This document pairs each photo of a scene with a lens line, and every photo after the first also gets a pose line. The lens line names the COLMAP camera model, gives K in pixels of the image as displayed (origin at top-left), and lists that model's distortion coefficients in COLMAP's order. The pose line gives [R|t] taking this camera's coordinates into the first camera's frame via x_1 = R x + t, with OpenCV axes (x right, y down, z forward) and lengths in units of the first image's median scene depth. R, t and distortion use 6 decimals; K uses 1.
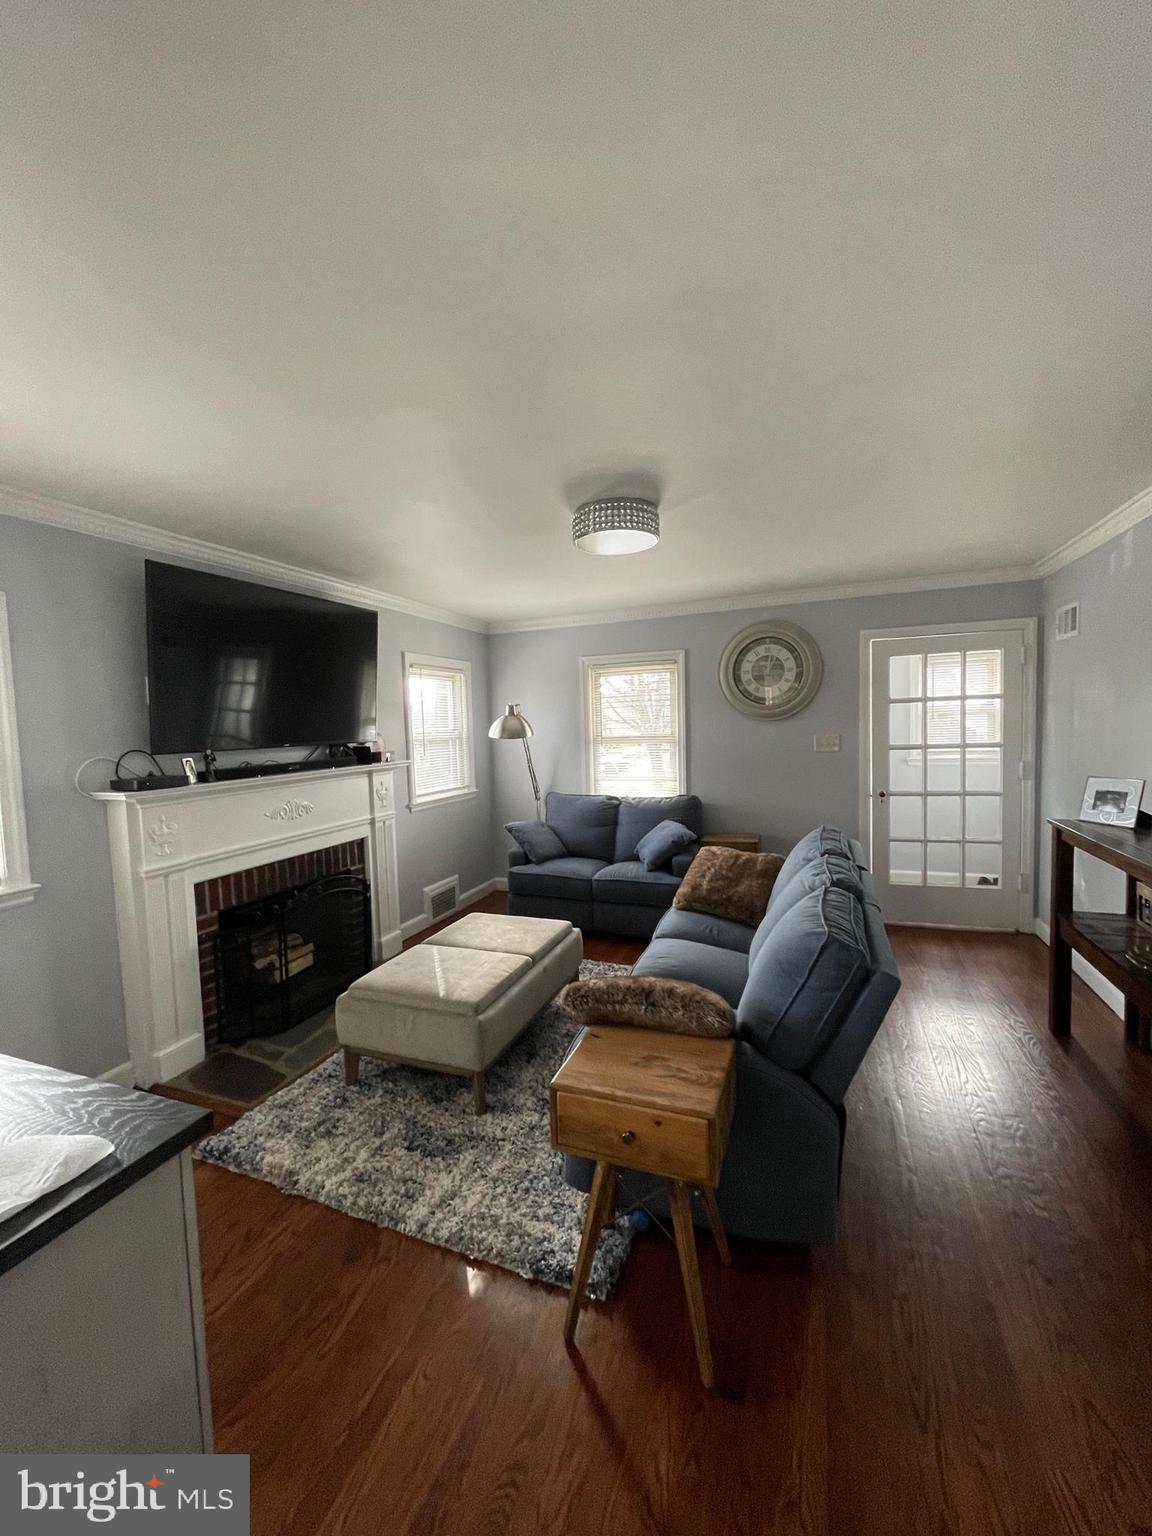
lens RADIAL K [[617.6, 0, 583.1], [0, 617.6, 764.0], [0, 0, 1]] dist [-0.005041, 0.001919]
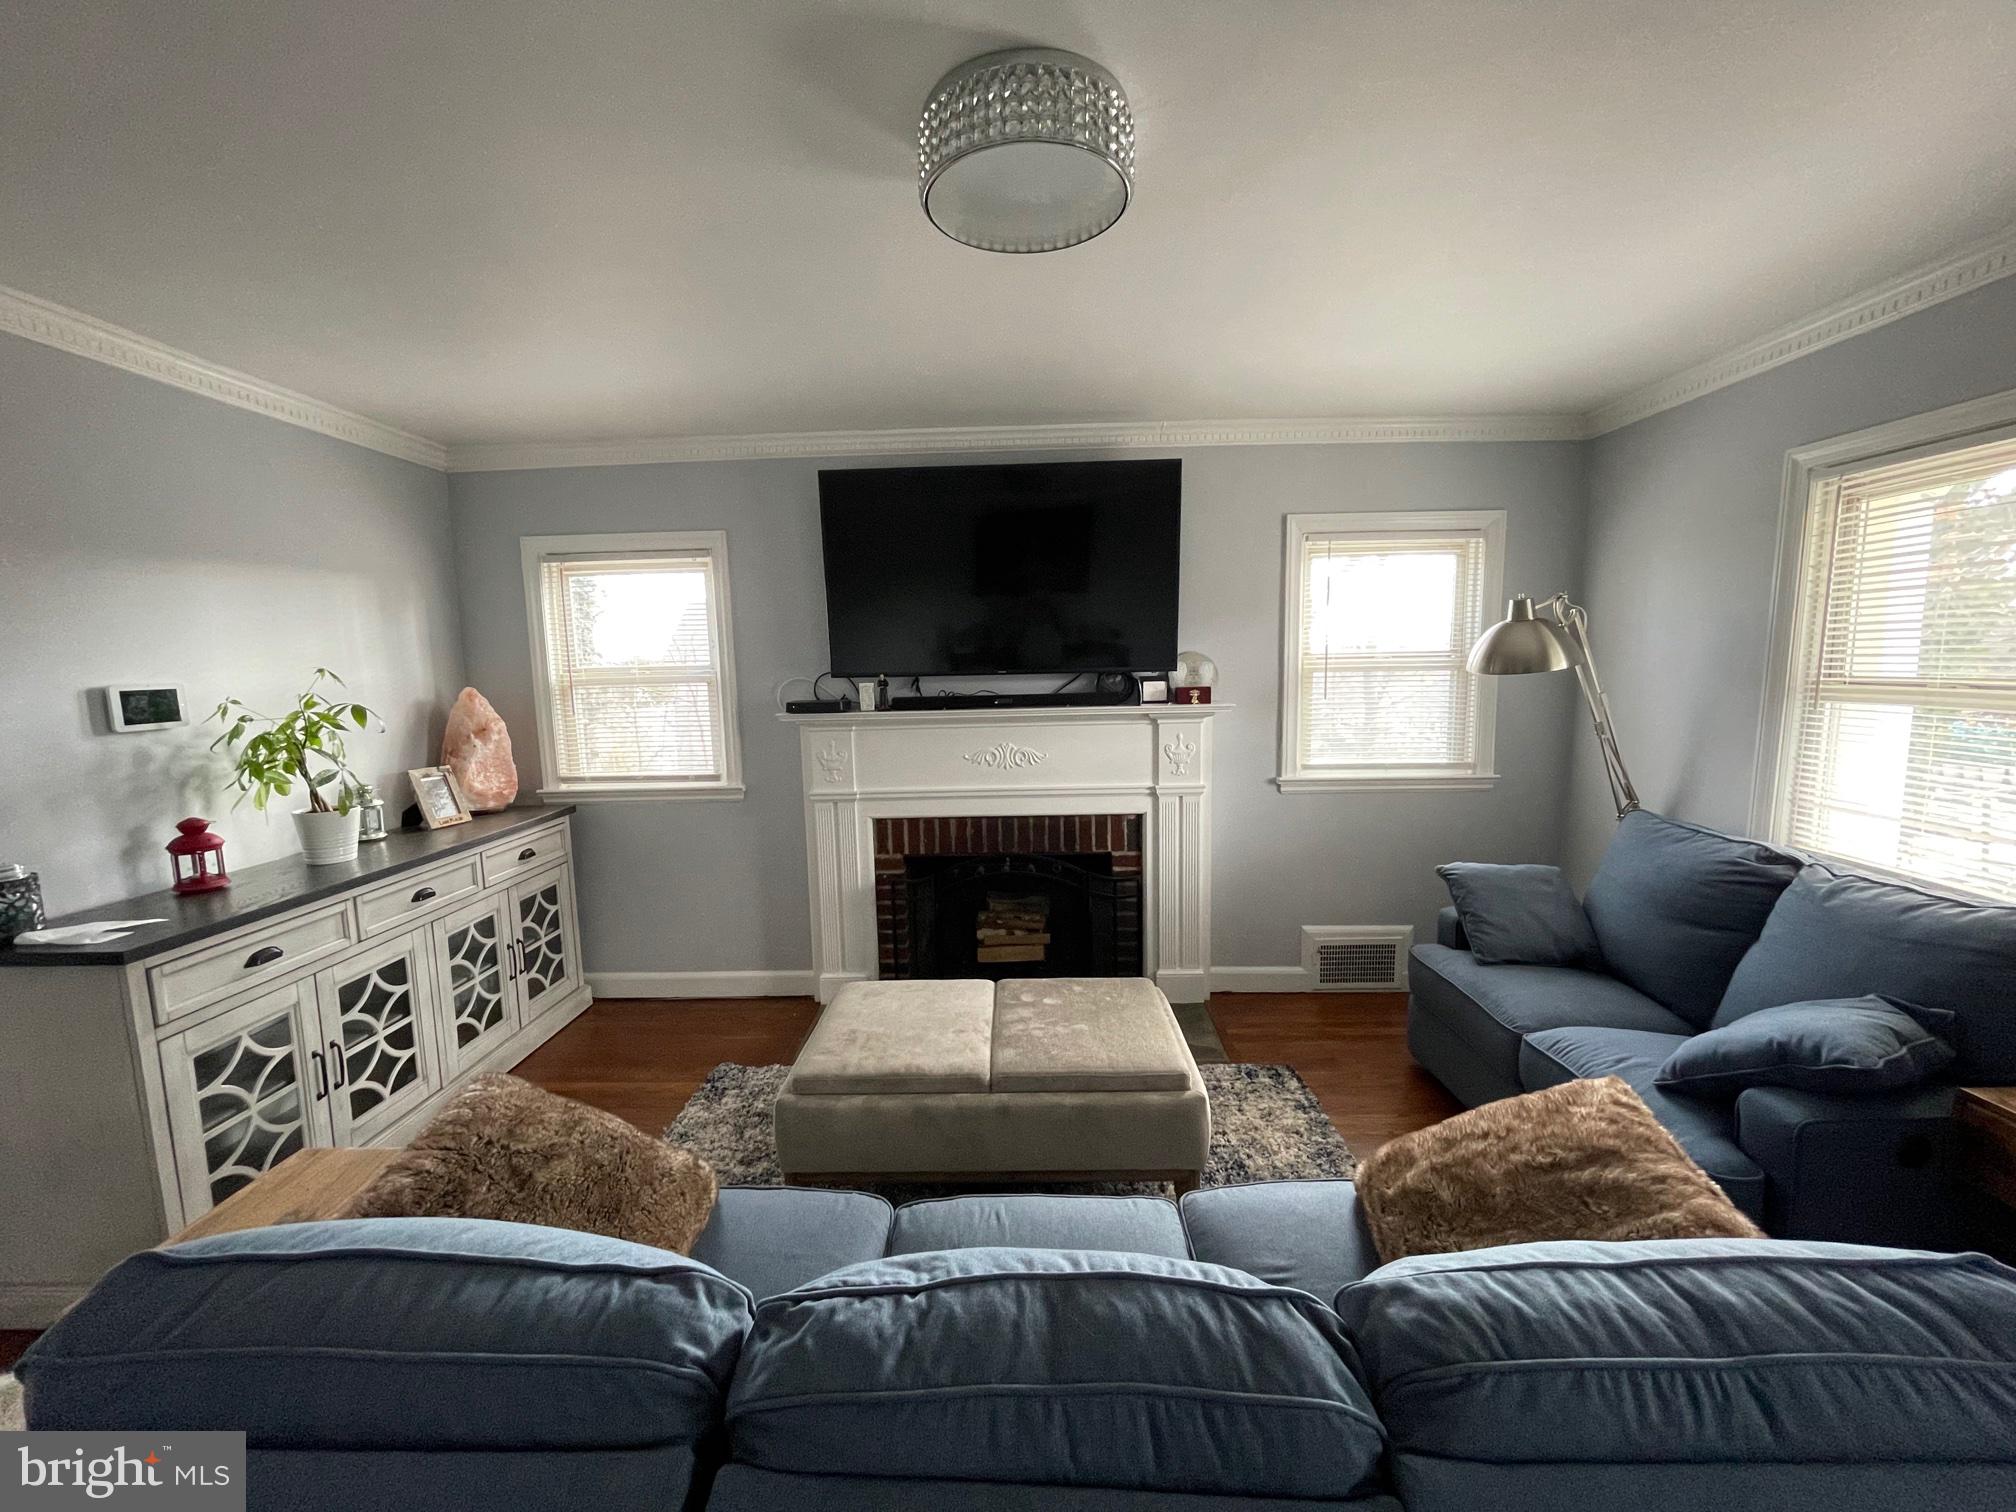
lens RADIAL K [[810.6, 0, 1008.6], [0, 810.6, 756.2], [0, 0, 1]] dist [-0.005041, 0.001919]
pose [[0.325587, 0.138124, -0.935369, 0.623824], [-0.052223, 0.990389, 0.128071, -0.072337], [0.944069, 0.007149, 0.329671, 0.874938]]
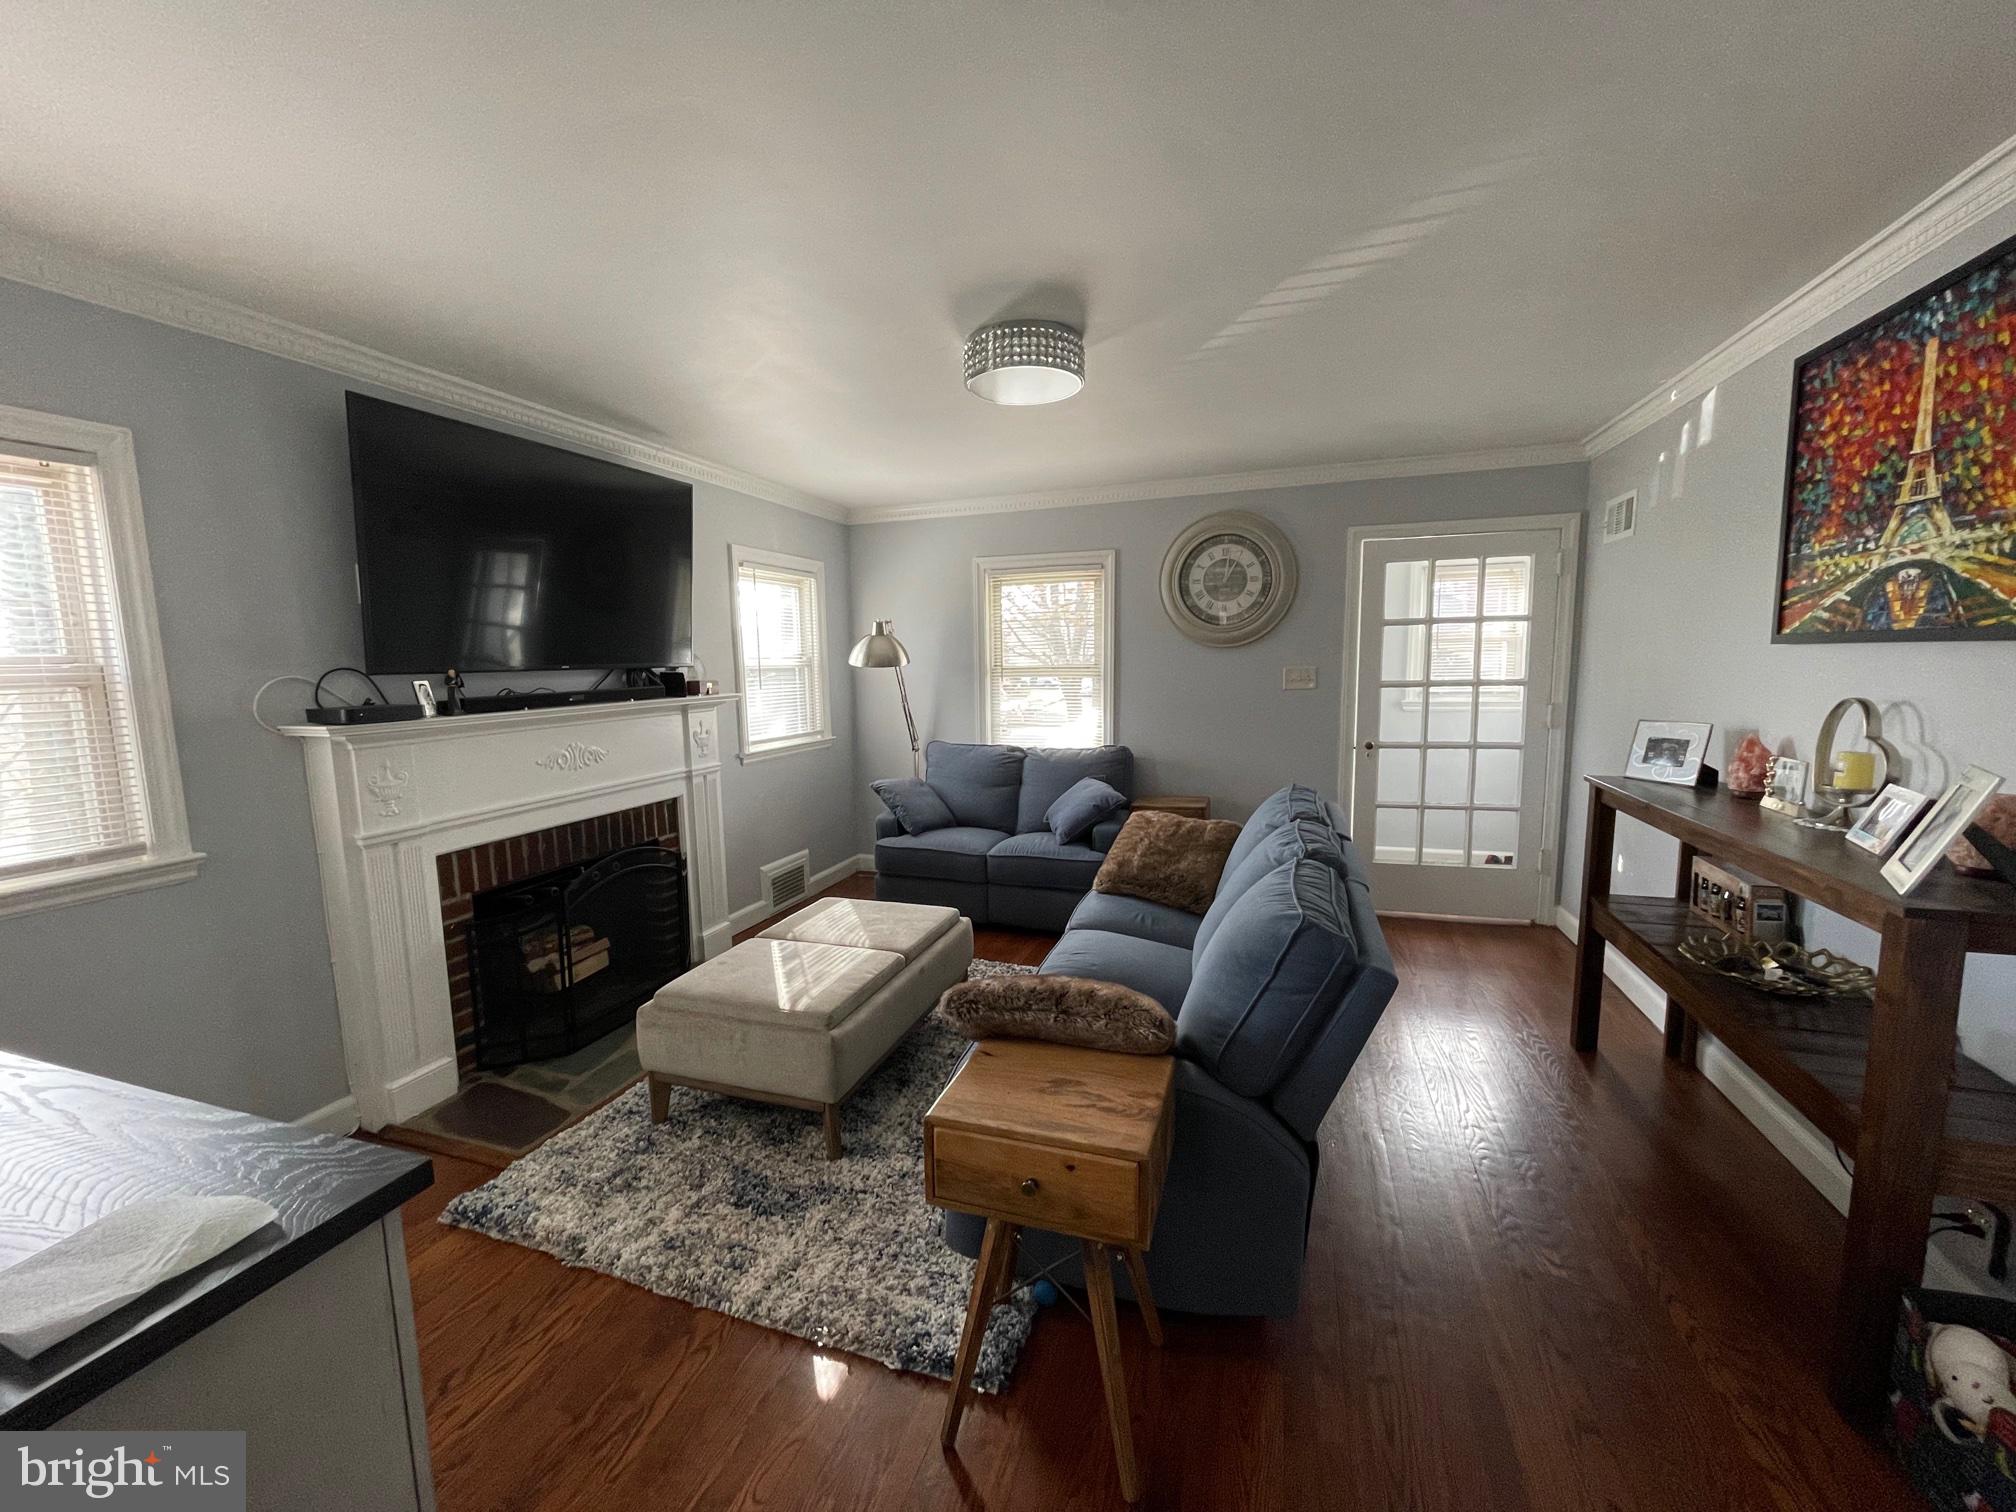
lens RADIAL K [[810.6, 0, 1014.1], [0, 810.6, 762.4], [0, 0, 1]] dist [-0.005041, 0.001919]
pose [[0.998921, 0.009275, 0.045507, 0.002597], [-0.012104, 0.997984, 0.062305, 0.019442], [-0.044838, -0.062788, 0.997019, 0.033338]]
